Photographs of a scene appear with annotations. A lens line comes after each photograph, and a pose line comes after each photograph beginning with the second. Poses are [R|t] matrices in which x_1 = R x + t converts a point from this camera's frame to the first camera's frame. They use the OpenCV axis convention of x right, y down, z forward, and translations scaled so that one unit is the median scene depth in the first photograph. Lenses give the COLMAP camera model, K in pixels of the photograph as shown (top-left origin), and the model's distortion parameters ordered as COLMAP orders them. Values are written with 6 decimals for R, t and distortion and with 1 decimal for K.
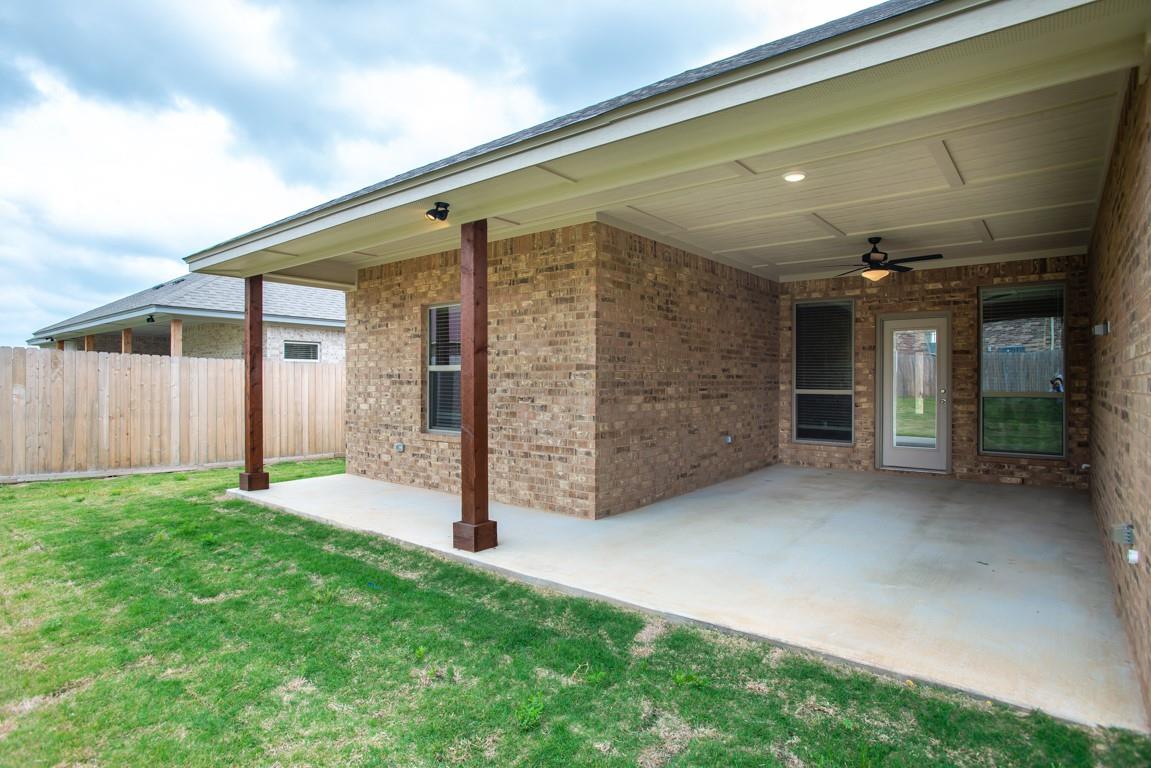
lens RADIAL K [[624.2, 0, 560.4], [0, 624.2, 384.4], [0, 0, 1]] dist [-0.034938, 0.003507]
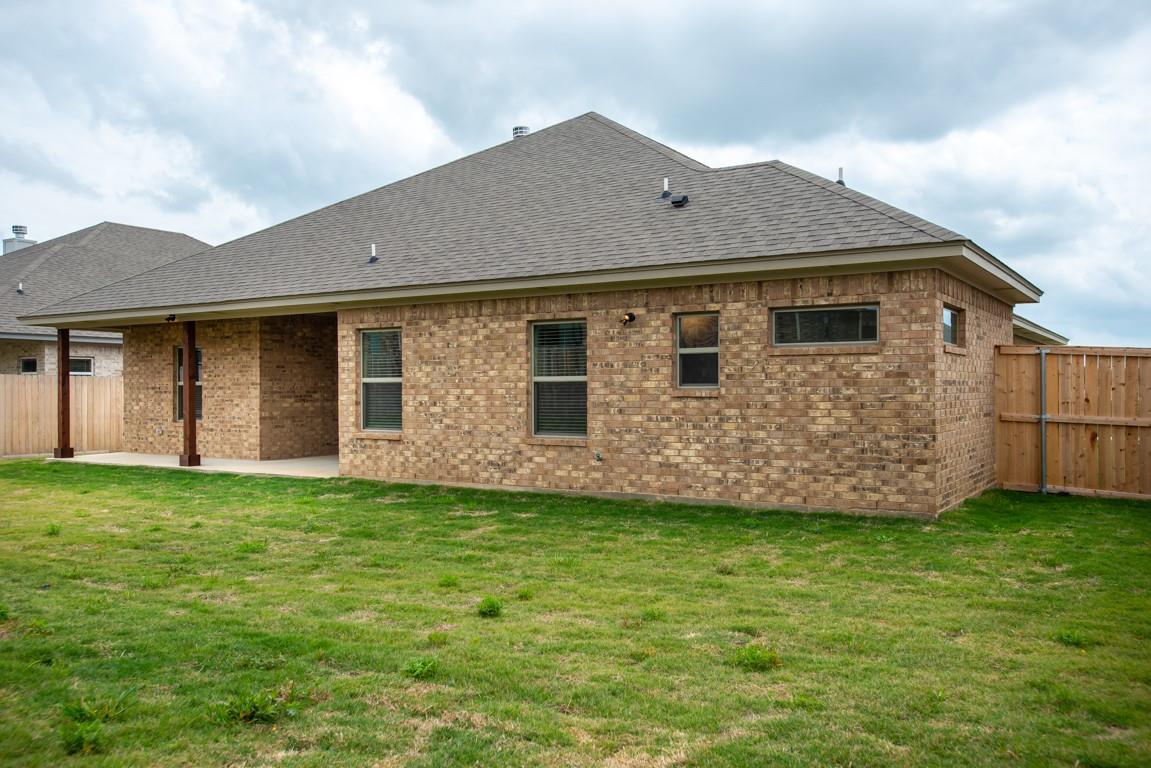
lens RADIAL K [[1015.4, 0, 607.0], [0, 1015.4, 388.4], [0, 0, 1]] dist [-0.007638, 0.071001]
pose [[0.991501, -0.004946, 0.130005, 0.574634], [0.005550, 0.999975, -0.004285, 0.005244], [-0.129981, 0.004970, 0.991504, -1.847669]]
